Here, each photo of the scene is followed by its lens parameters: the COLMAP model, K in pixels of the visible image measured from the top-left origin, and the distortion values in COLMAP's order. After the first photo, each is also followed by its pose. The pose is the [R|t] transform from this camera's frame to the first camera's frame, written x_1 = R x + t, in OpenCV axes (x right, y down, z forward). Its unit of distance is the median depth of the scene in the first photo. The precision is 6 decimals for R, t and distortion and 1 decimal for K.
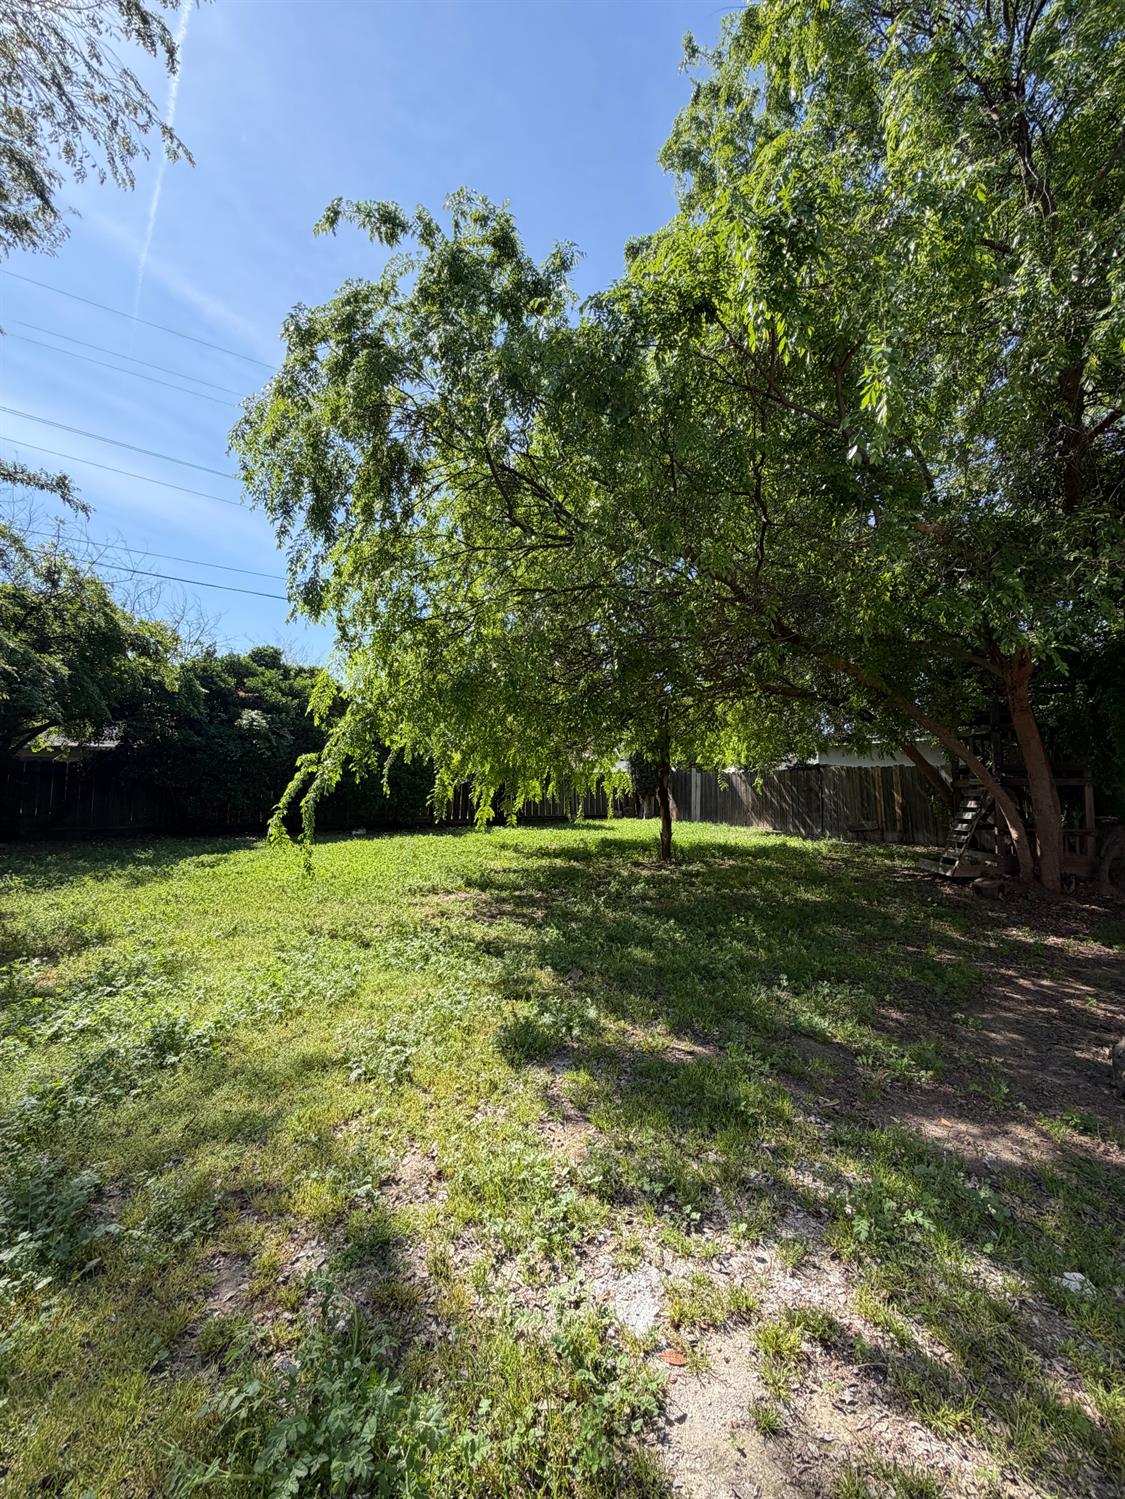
lens RADIAL K [[595.9, 0, 566.3], [0, 595.9, 749.5], [0, 0, 1]] dist [-0.001239, 0.000495]
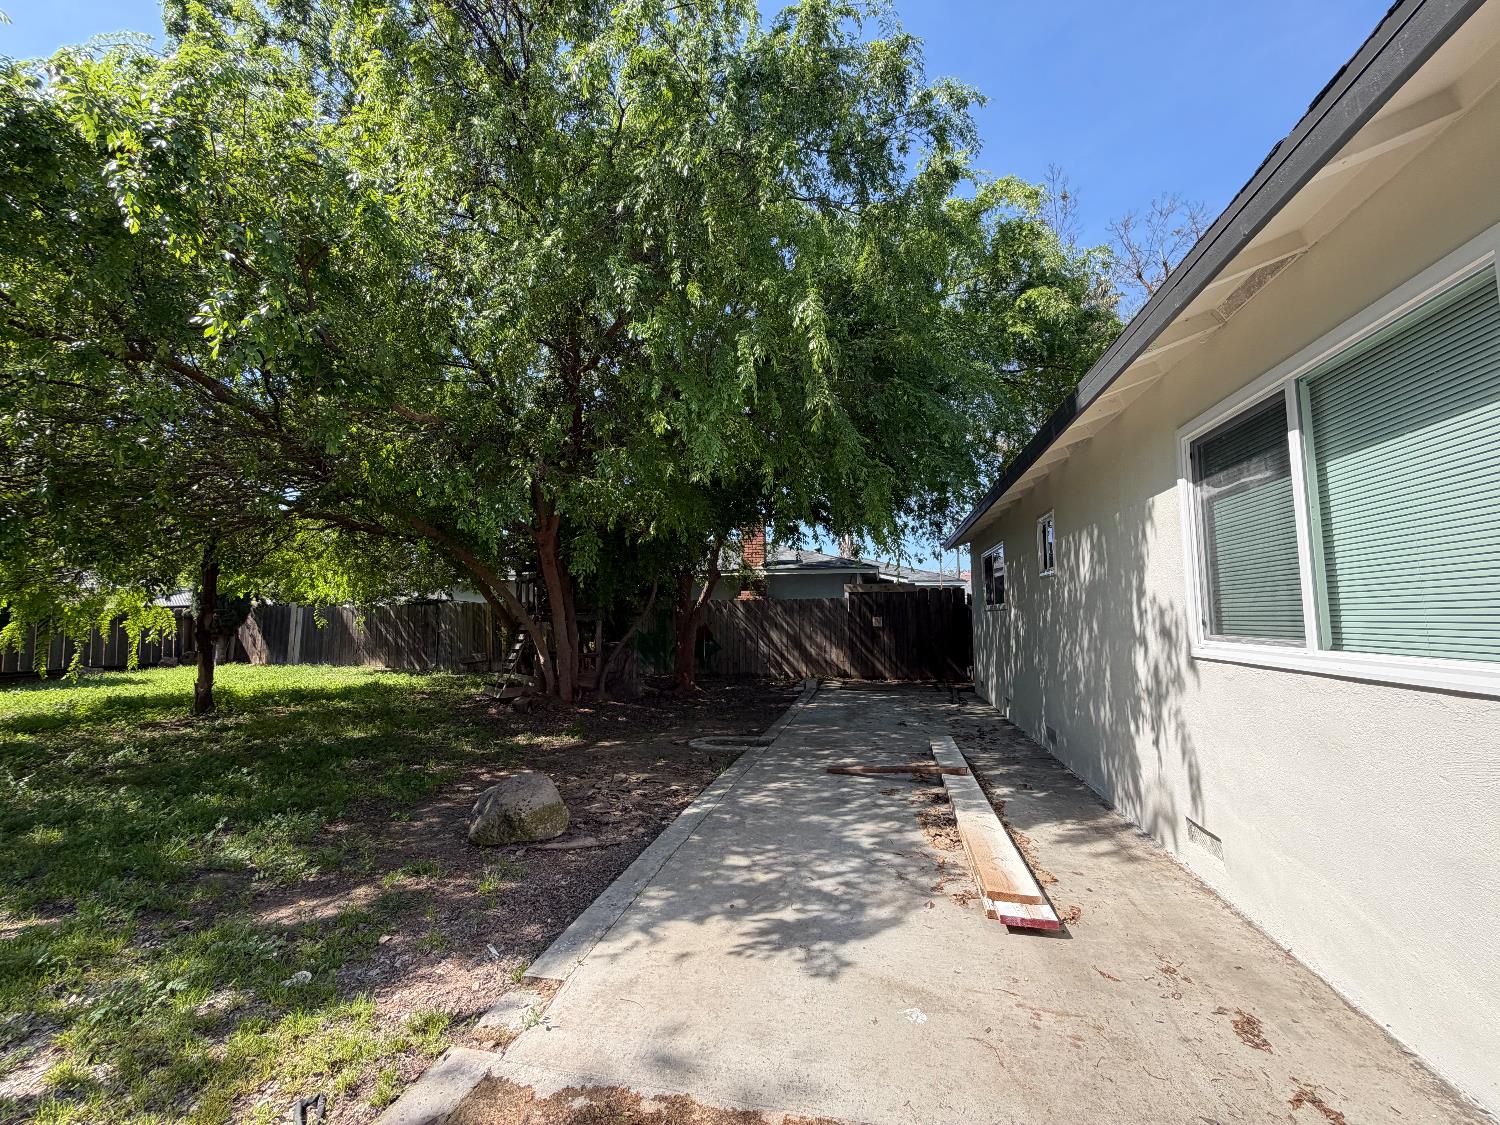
lens RADIAL K [[596.3, 0, 748.6], [0, 596.3, 561.9], [0, 0, 1]] dist [-0.001239, 0.000495]
pose [[0.691383, 0.052954, 0.720545, 0.071528], [-0.029790, 0.998552, -0.044801, -0.011903], [-0.721874, 0.009509, 0.691959, -0.110141]]
